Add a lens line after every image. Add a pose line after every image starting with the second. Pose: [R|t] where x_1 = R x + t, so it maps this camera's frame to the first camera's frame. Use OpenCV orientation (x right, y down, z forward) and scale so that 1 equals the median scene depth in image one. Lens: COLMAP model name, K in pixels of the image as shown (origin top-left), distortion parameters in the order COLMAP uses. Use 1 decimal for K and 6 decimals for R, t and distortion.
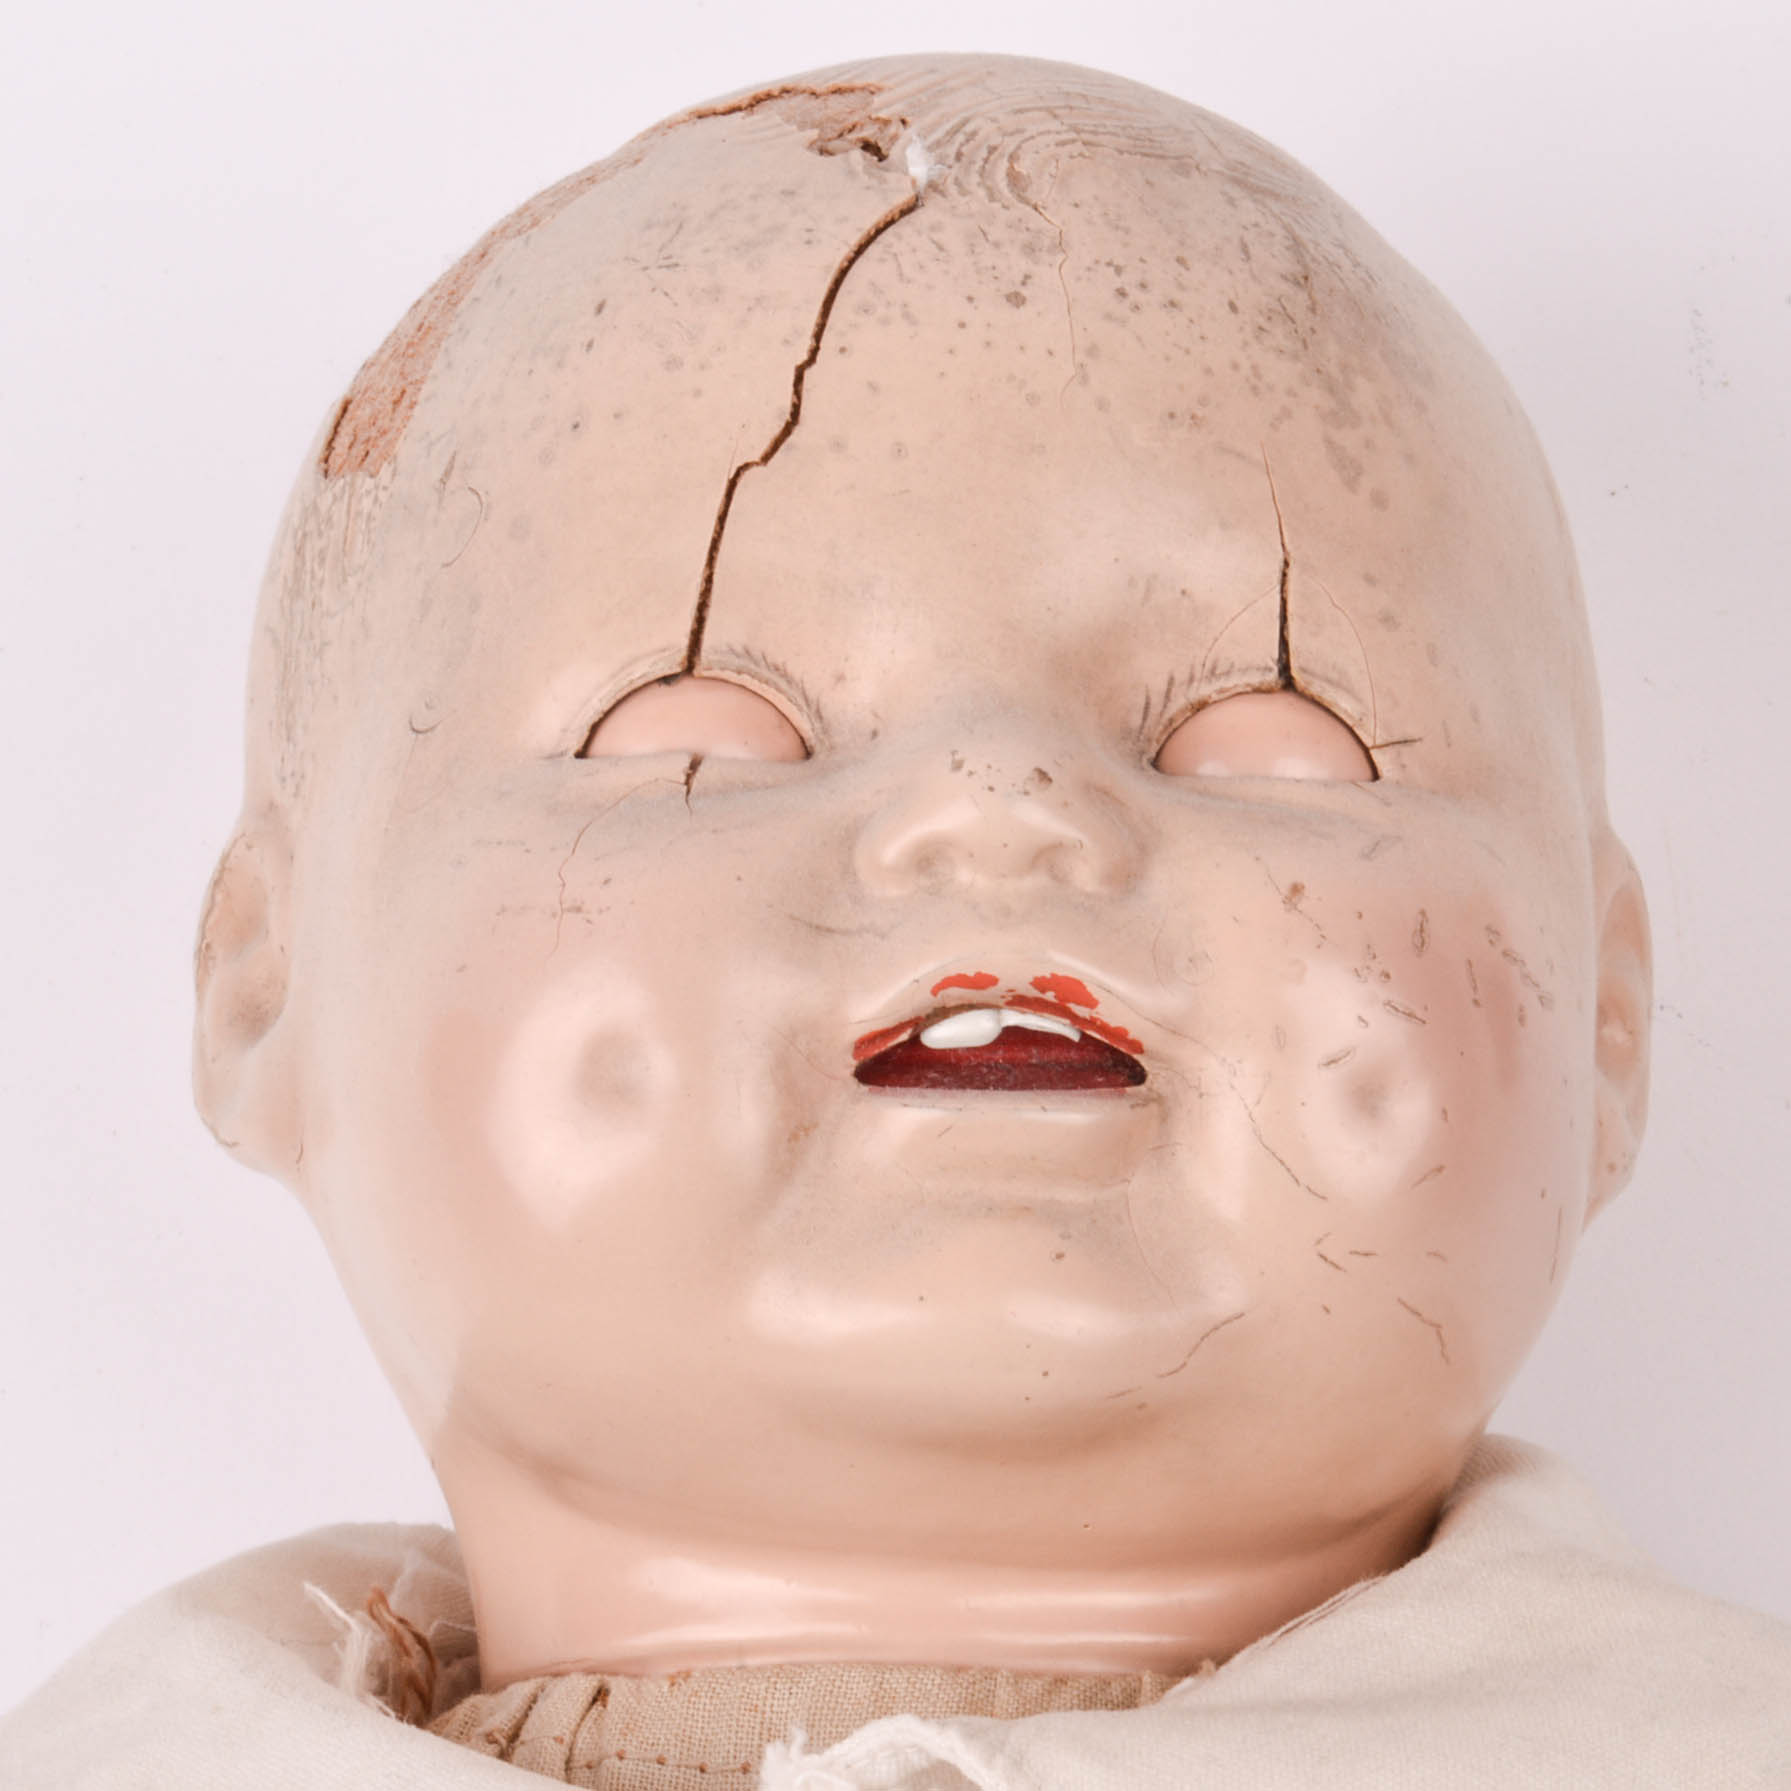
lens RADIAL K [[6721.5, 0, 1036.3], [0, 6721.5, 898.2], [0, 0, 1]] dist [0.161315, -0.058919]
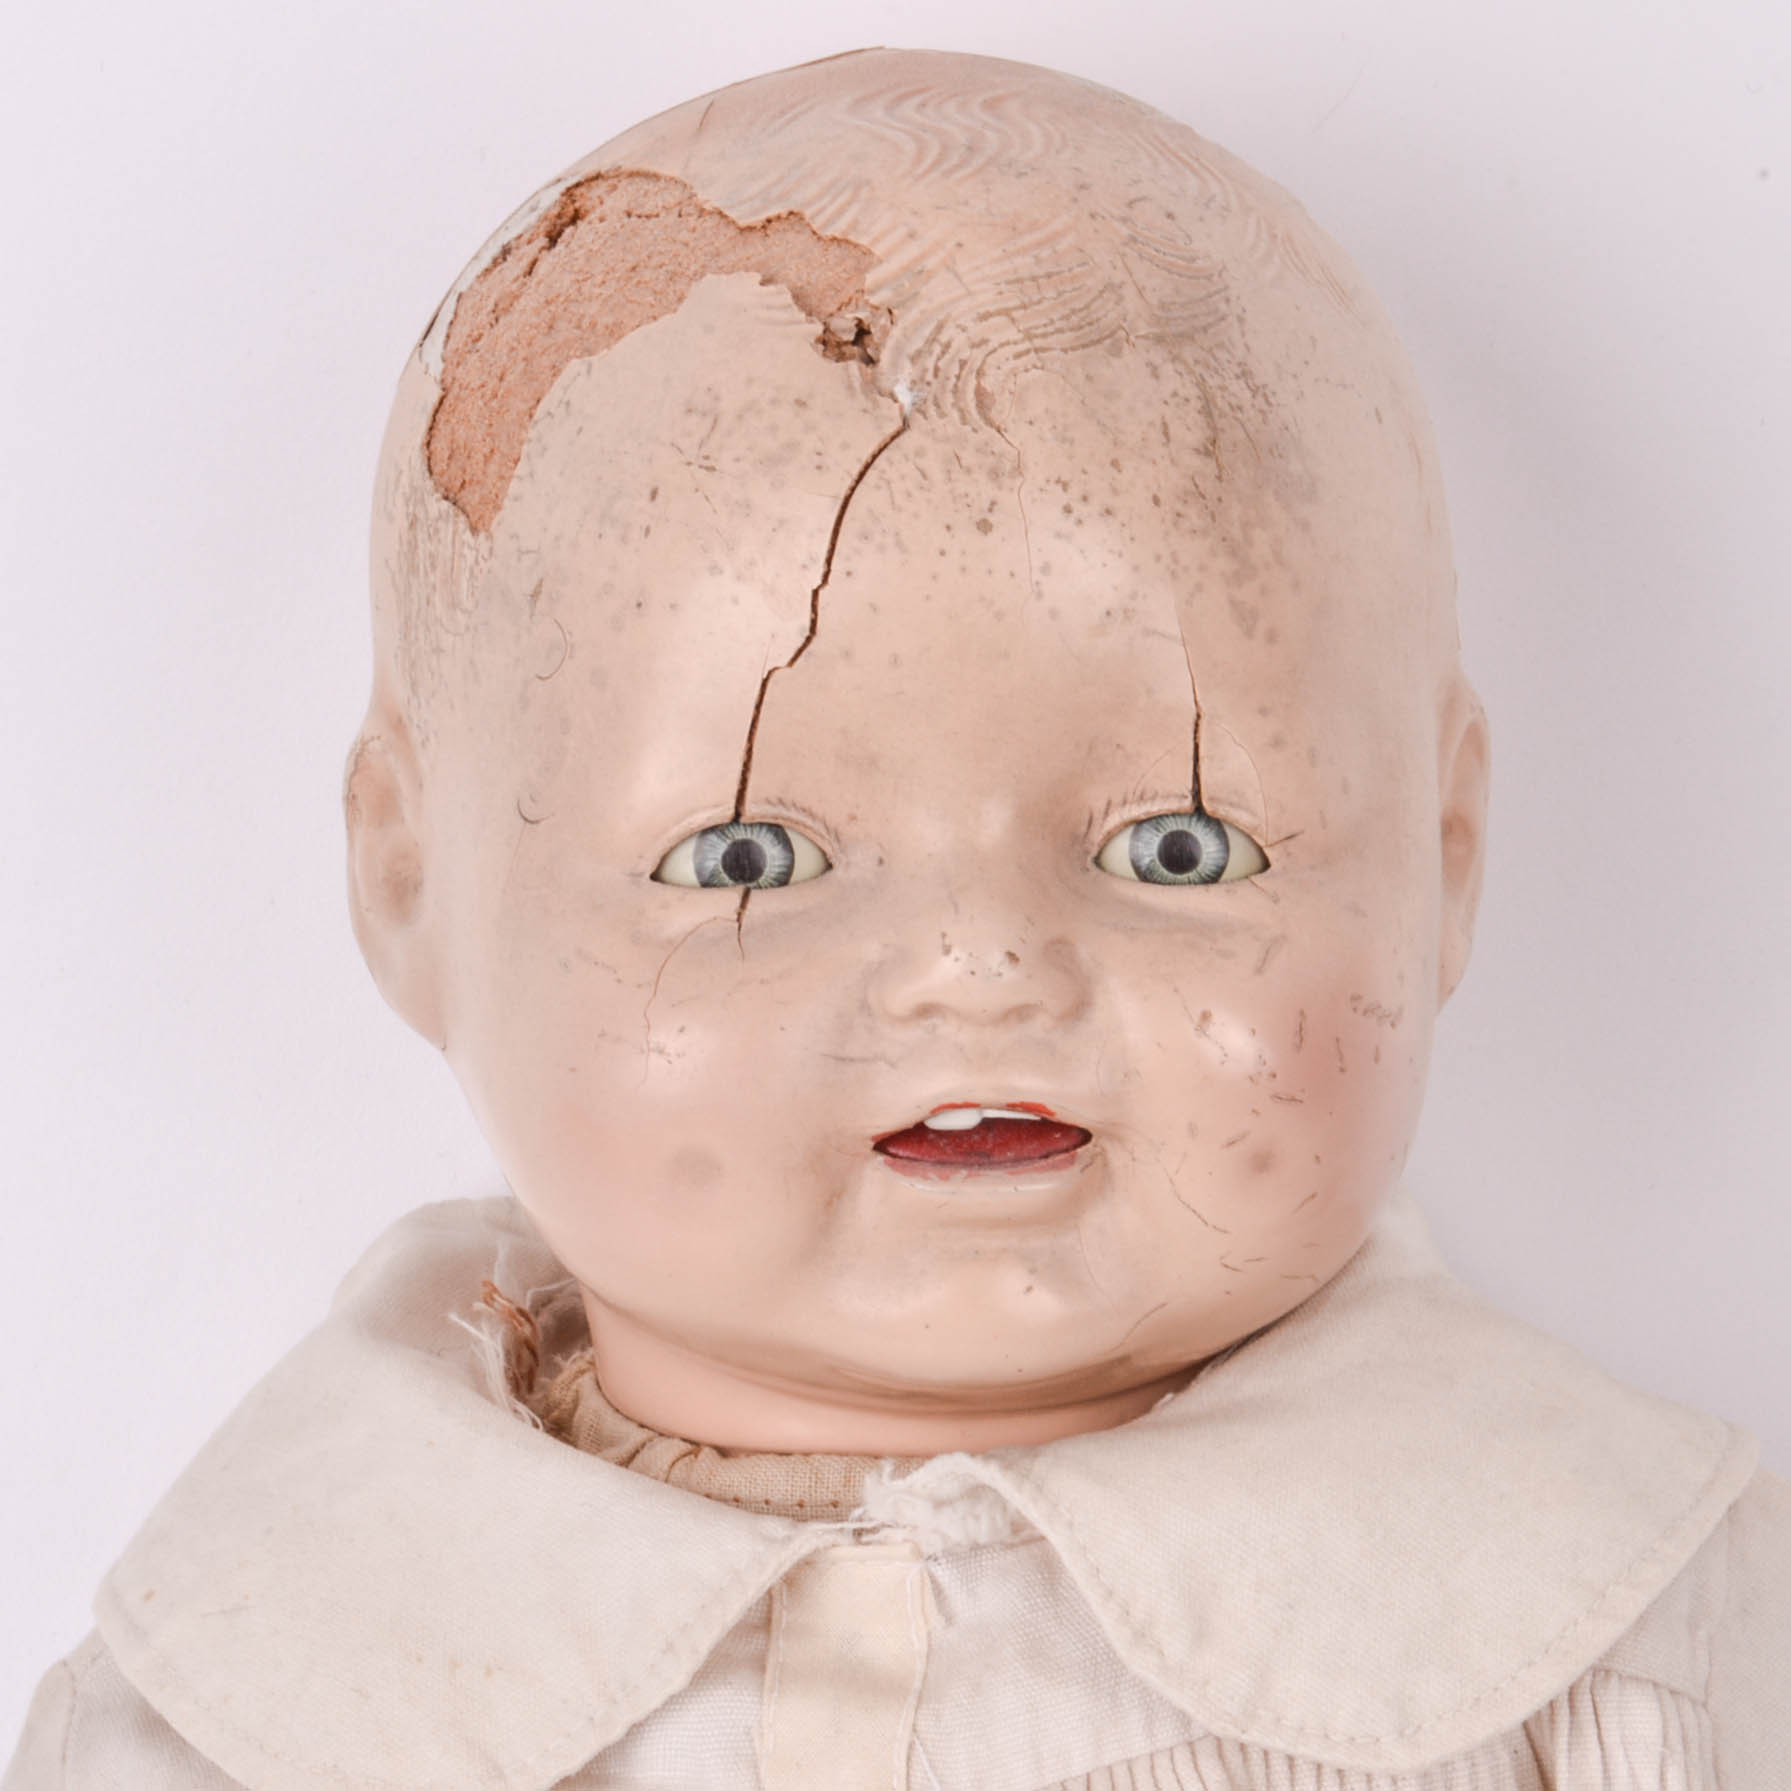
lens RADIAL K [[6721.5, 0, 1036.3], [0, 6721.5, 898.2], [0, 0, 1]] dist [0.161315, -0.058919]
pose [[0.999890, -0.014455, 0.003206, 0.001641], [0.011704, 0.904265, 0.426812, -0.563872], [-0.009069, -0.426728, 0.904335, -0.173656]]
